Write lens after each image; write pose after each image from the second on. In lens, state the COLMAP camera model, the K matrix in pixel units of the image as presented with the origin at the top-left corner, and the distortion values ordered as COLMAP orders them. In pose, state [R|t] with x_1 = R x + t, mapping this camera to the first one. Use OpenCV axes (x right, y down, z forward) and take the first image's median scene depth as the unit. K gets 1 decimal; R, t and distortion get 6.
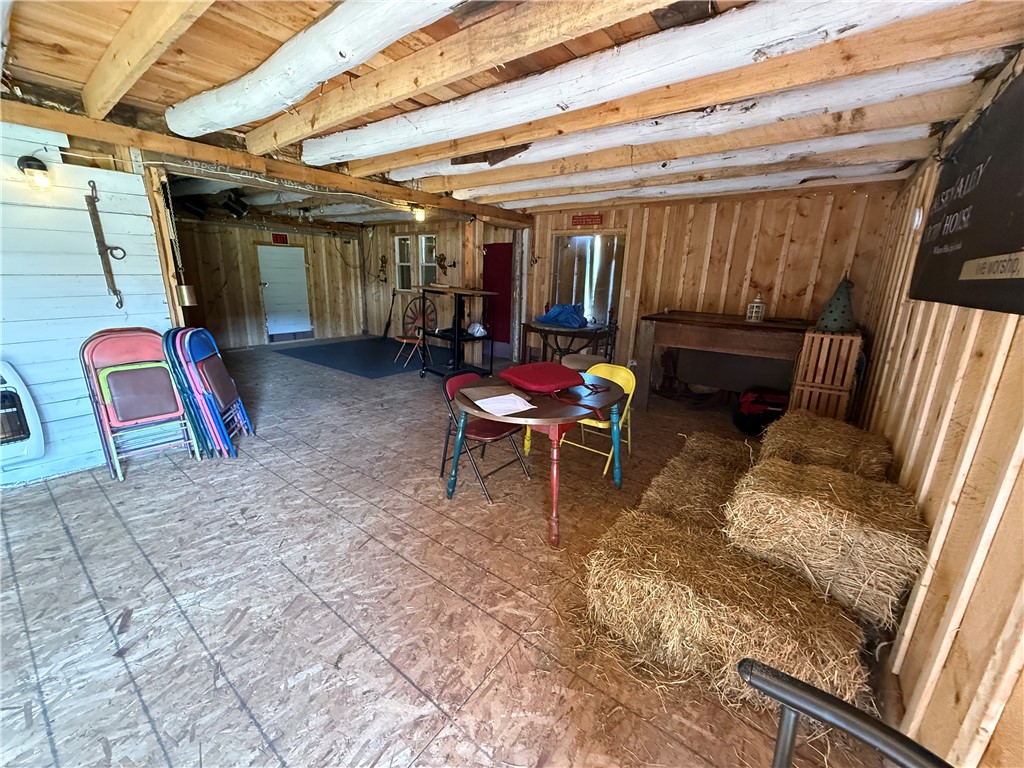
lens RADIAL K [[403.2, 0, 512.0], [0, 403.2, 384.0], [0, 0, 1]] dist [-0.000154, 0.000003]
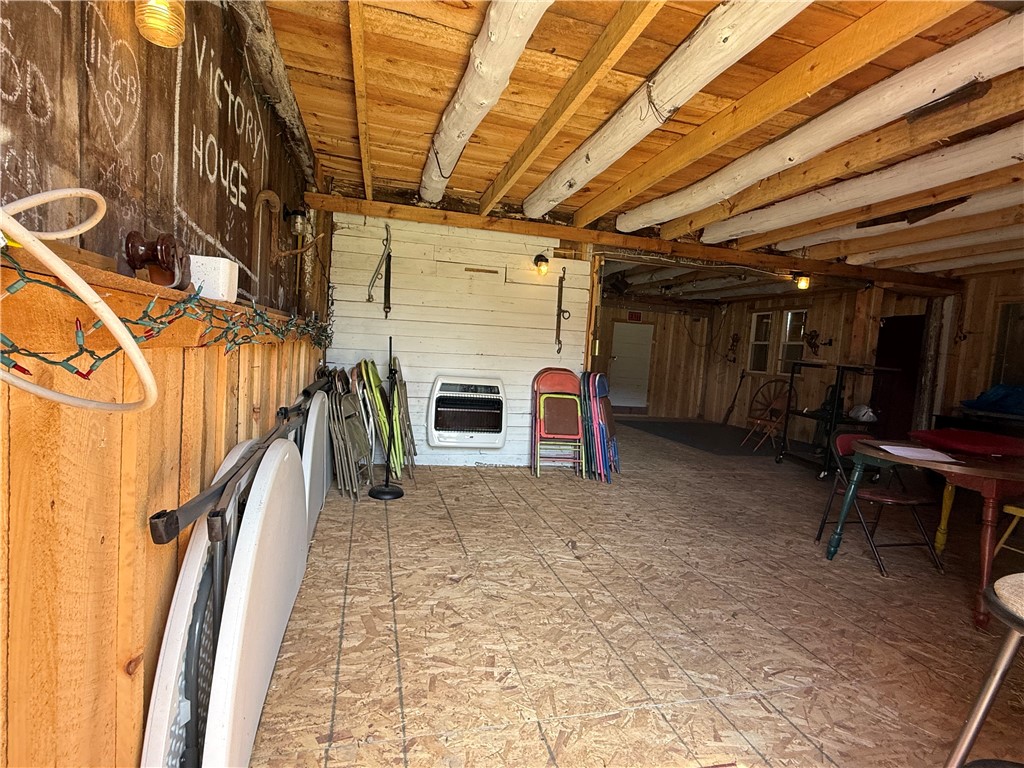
lens RADIAL K [[509.2, 0, 512.0], [0, 509.2, 384.0], [0, 0, 1]] dist [0.003865, -0.001612]
pose [[0.789156, 0.066784, -0.610551, -0.032355], [-0.207281, 0.964708, -0.162395, 0.179454], [0.578158, 0.254711, 0.775149, -0.319219]]
